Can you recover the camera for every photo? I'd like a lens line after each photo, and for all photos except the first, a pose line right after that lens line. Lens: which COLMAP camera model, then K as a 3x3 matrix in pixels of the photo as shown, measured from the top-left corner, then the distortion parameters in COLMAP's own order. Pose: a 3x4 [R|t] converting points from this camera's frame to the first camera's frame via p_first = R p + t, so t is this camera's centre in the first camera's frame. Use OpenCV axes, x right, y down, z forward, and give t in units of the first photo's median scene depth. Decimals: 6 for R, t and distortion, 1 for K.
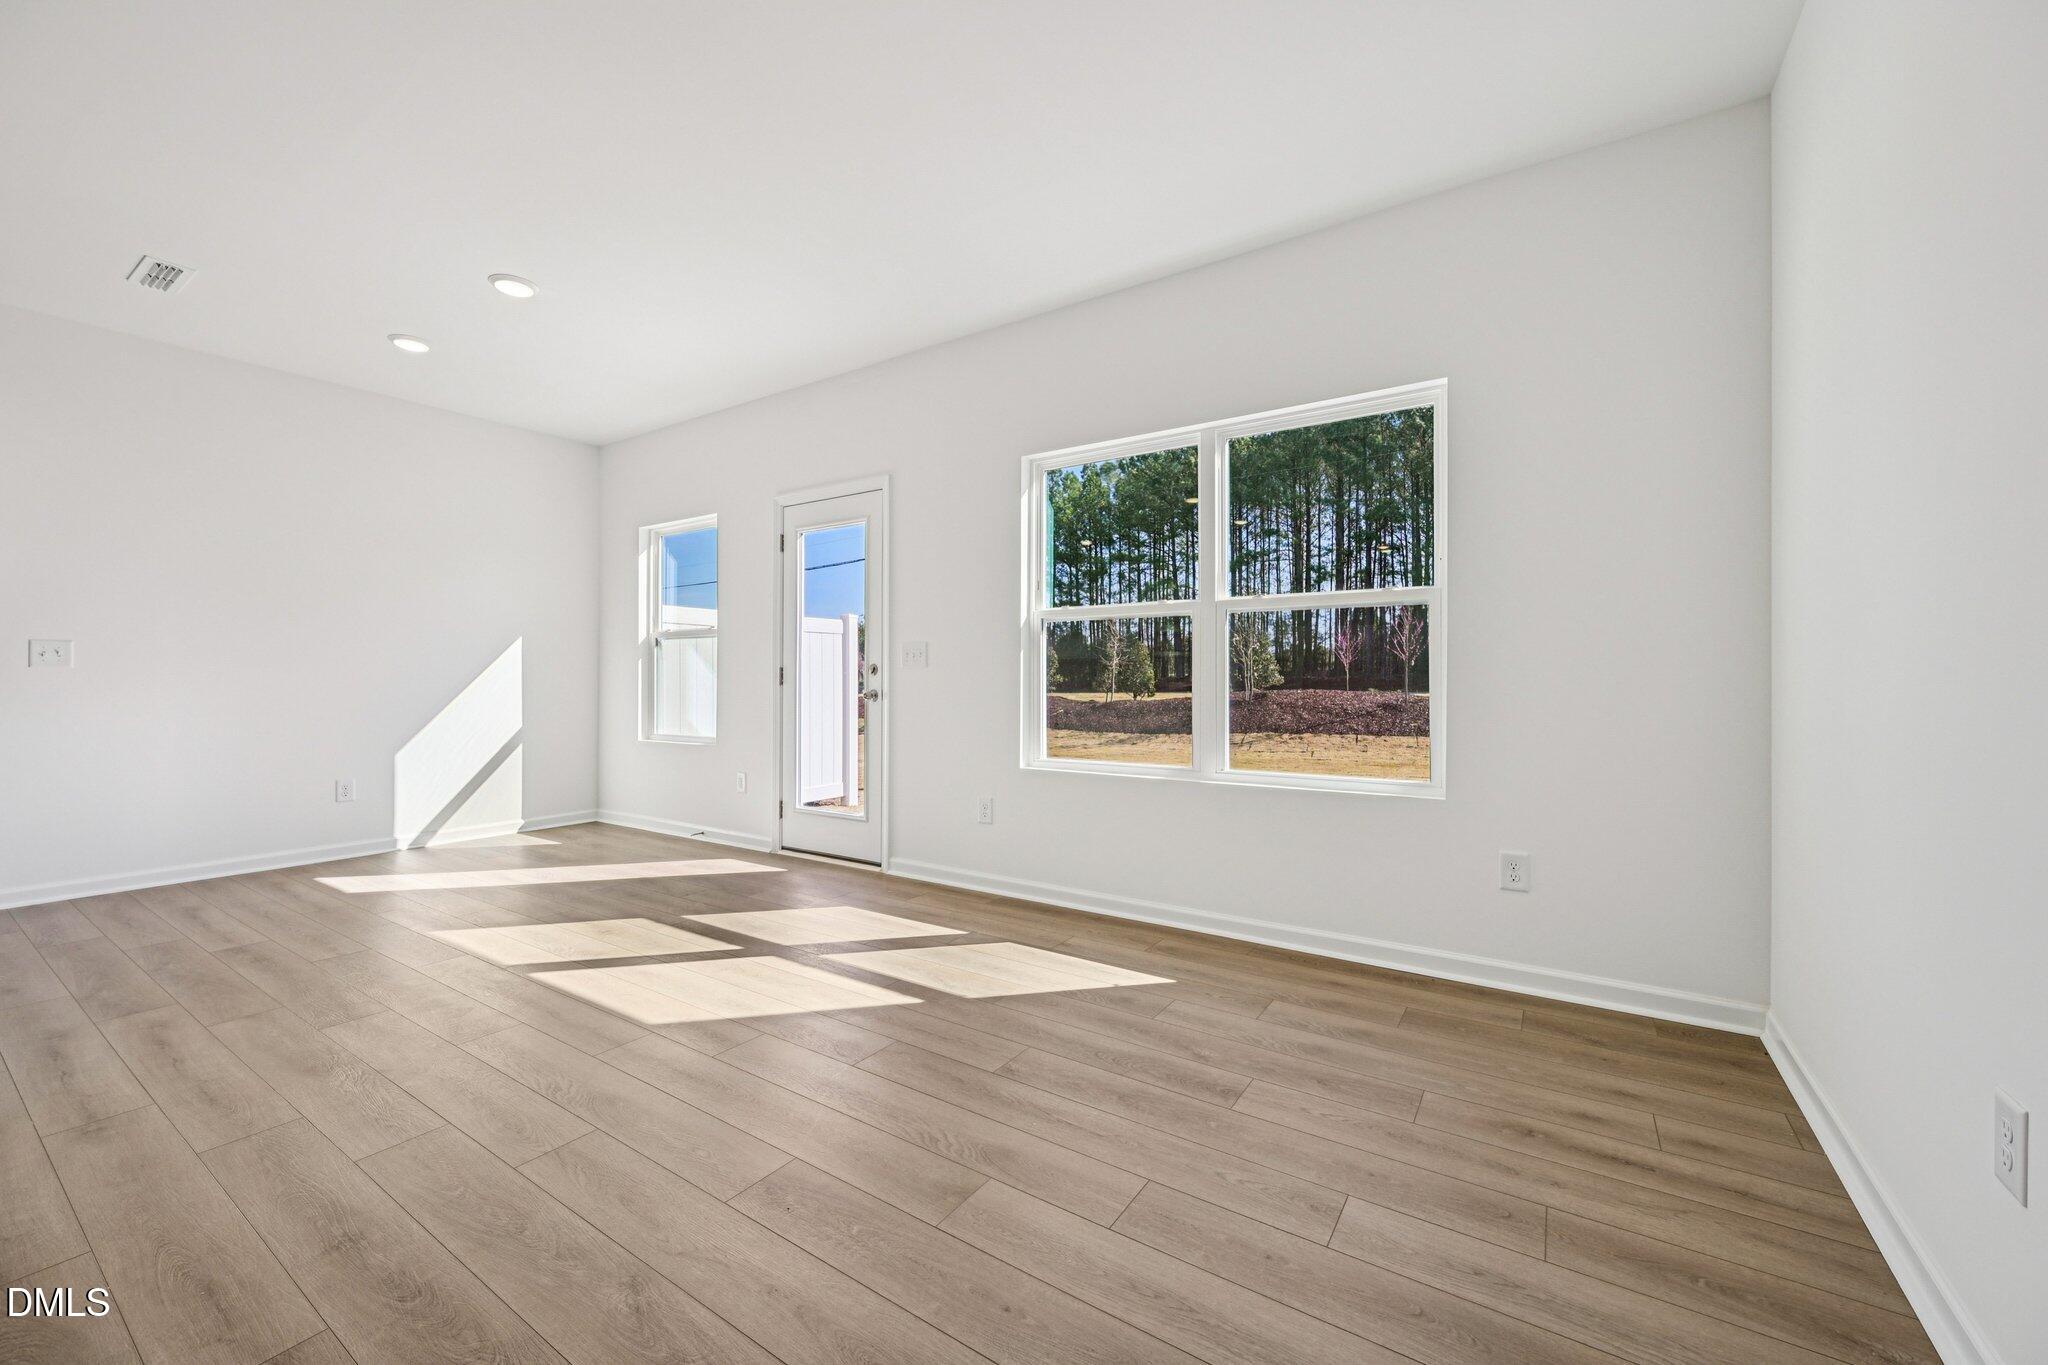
lens RADIAL K [[800.8, 0, 1021.6], [0, 800.8, 692.8], [0, 0, 1]] dist [-0.002332, 0.000137]
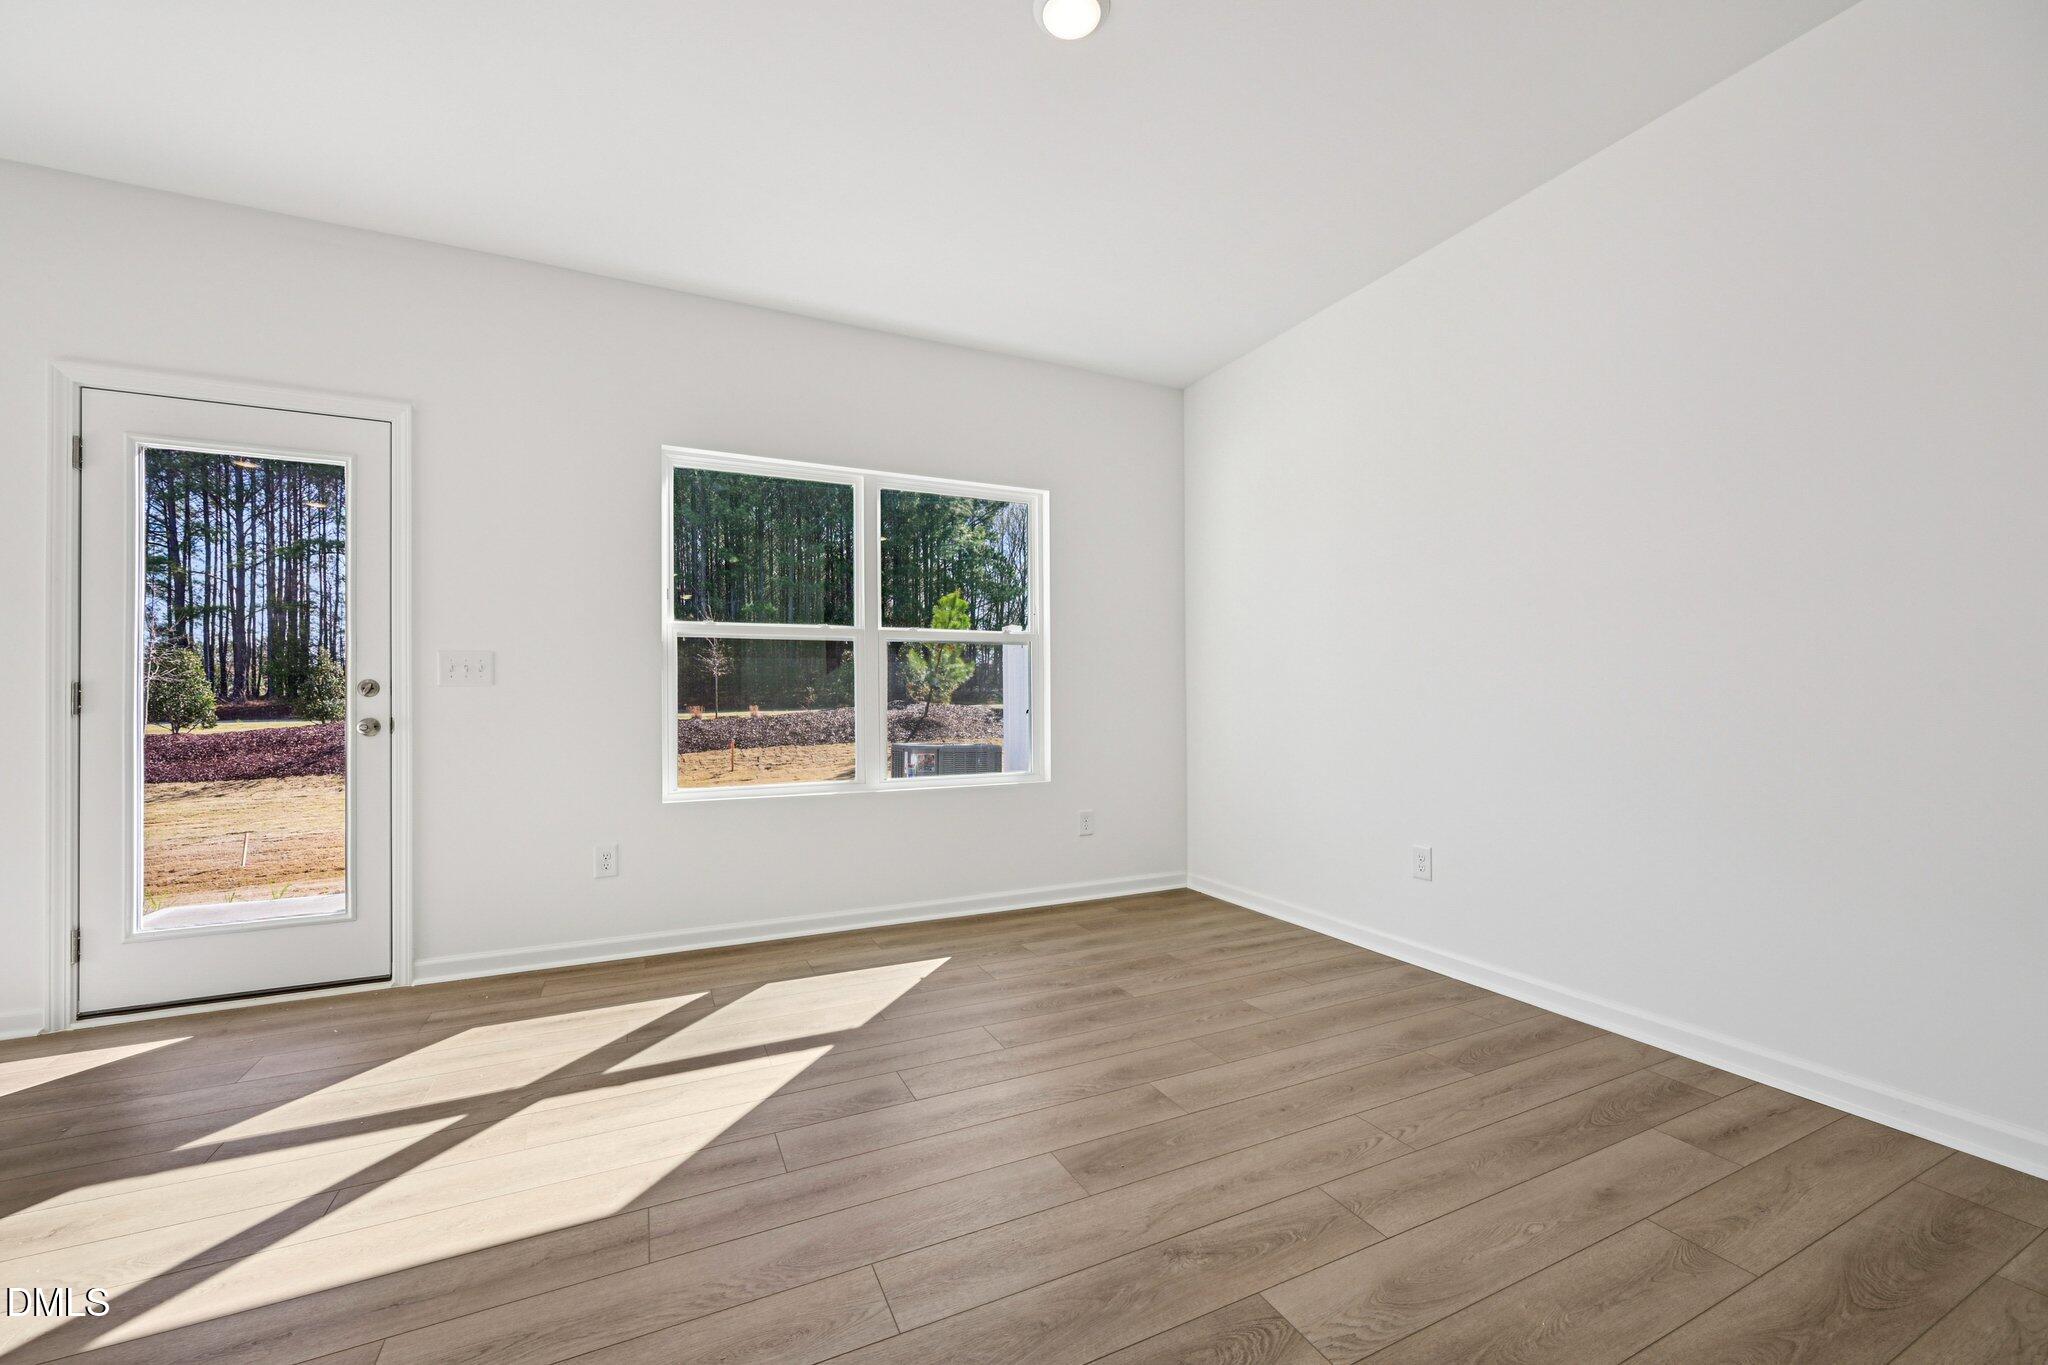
lens RADIAL K [[800.8, 0, 1021.6], [0, 800.8, 692.8], [0, 0, 1]] dist [-0.002332, 0.000137]
pose [[0.508285, 0.004073, 0.861179, -0.662589], [0.019910, 0.999666, -0.016479, -0.003451], [-0.860958, 0.025522, 0.508035, 0.265754]]
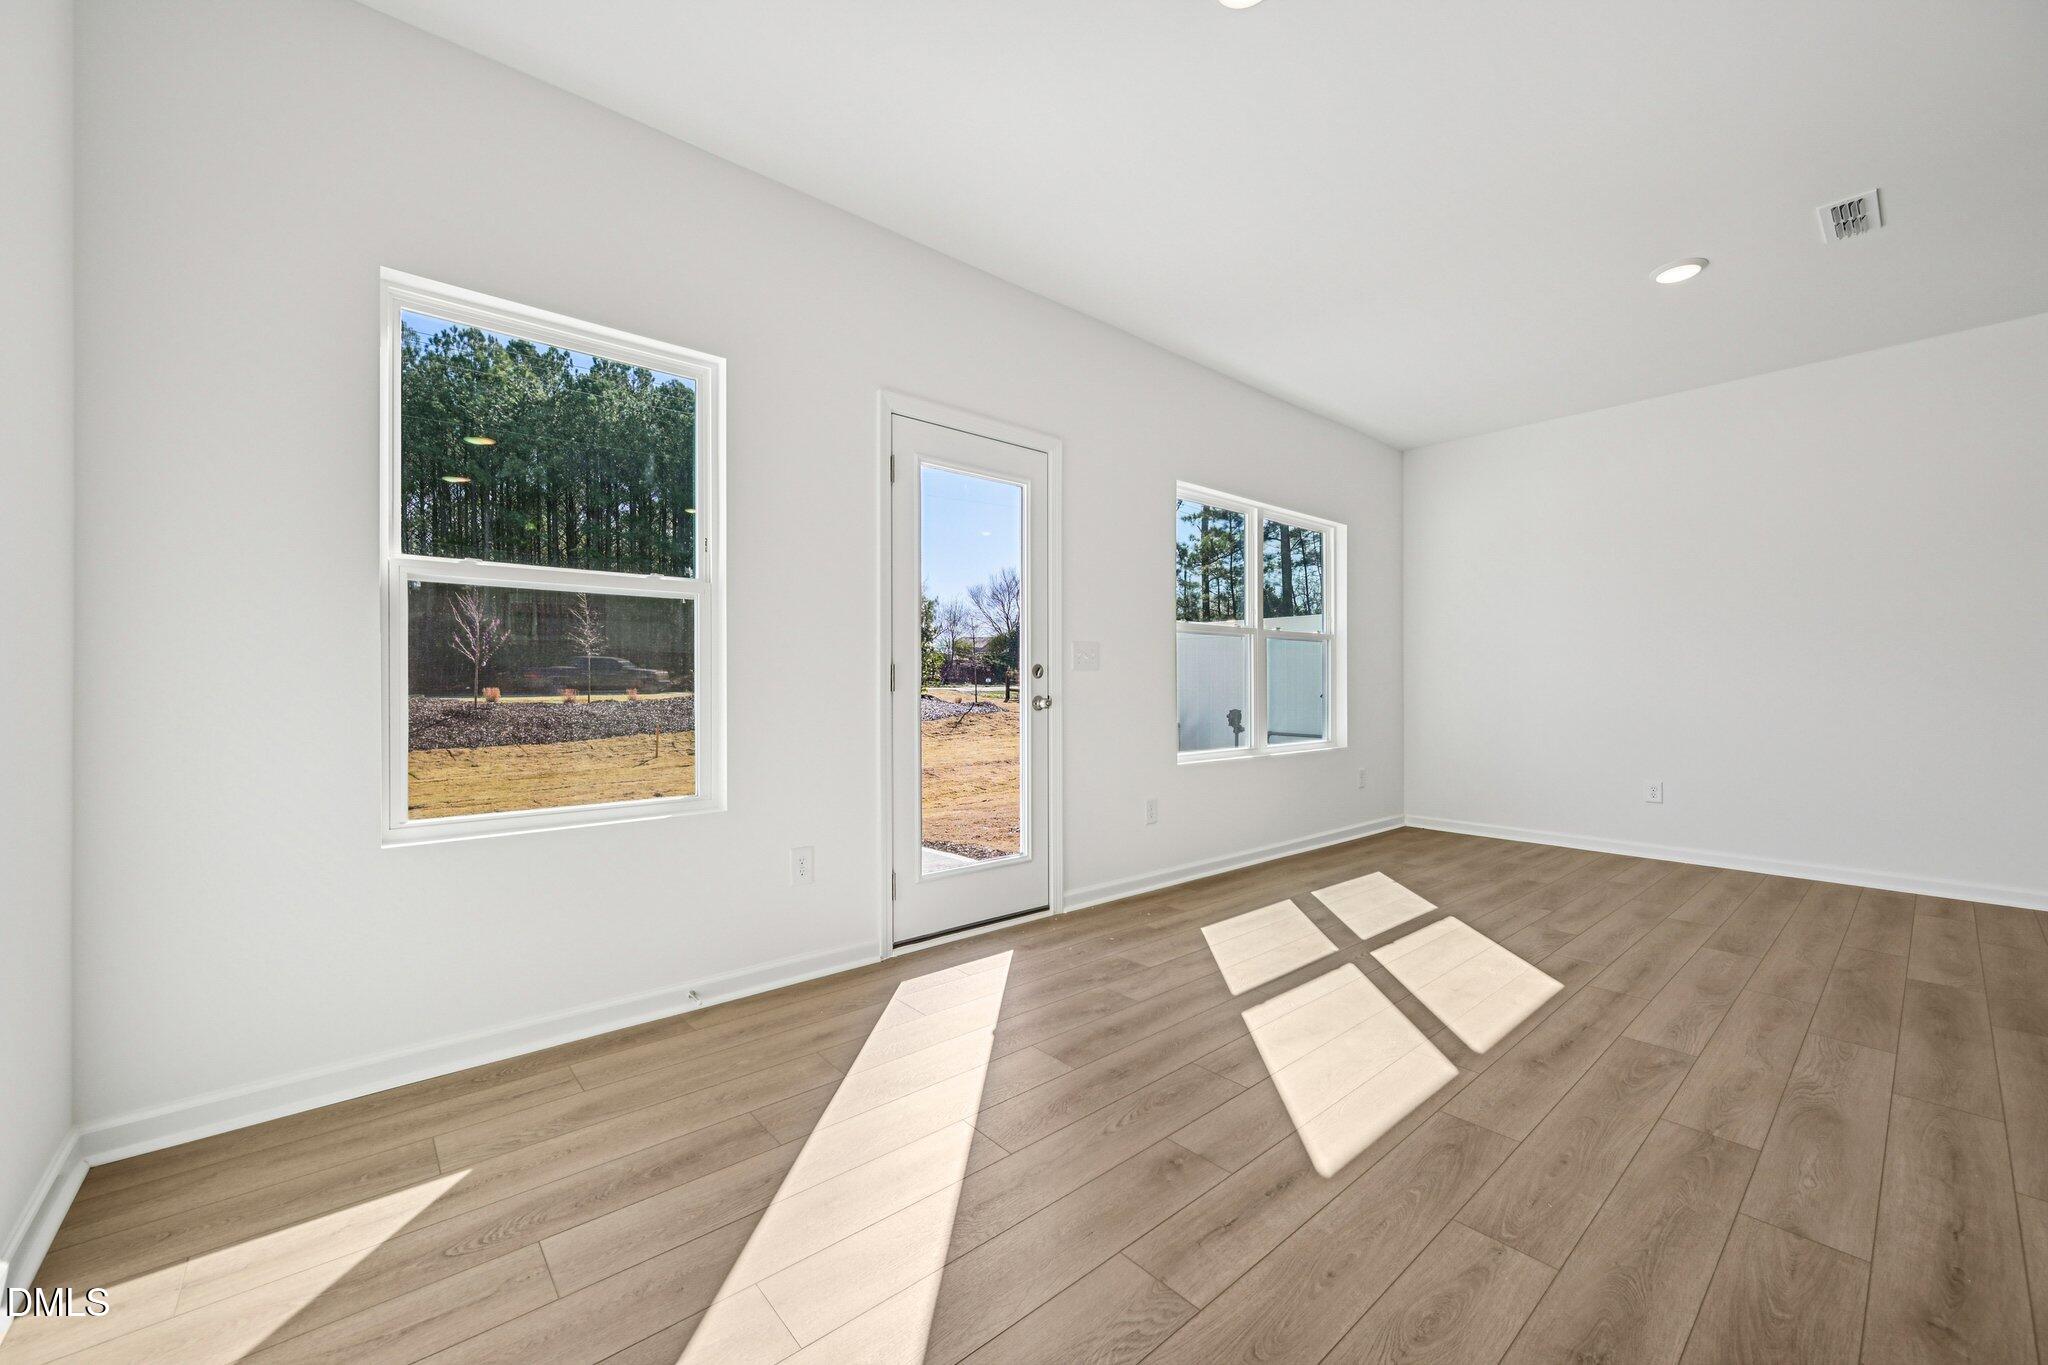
lens RADIAL K [[800.8, 0, 1021.6], [0, 800.8, 692.8], [0, 0, 1]] dist [-0.002332, 0.000137]
pose [[0.261485, -0.007974, 0.965175, -1.335602], [0.012912, 0.999905, 0.004763, -0.014319], [-0.965121, 0.011217, 0.261563, 1.101634]]
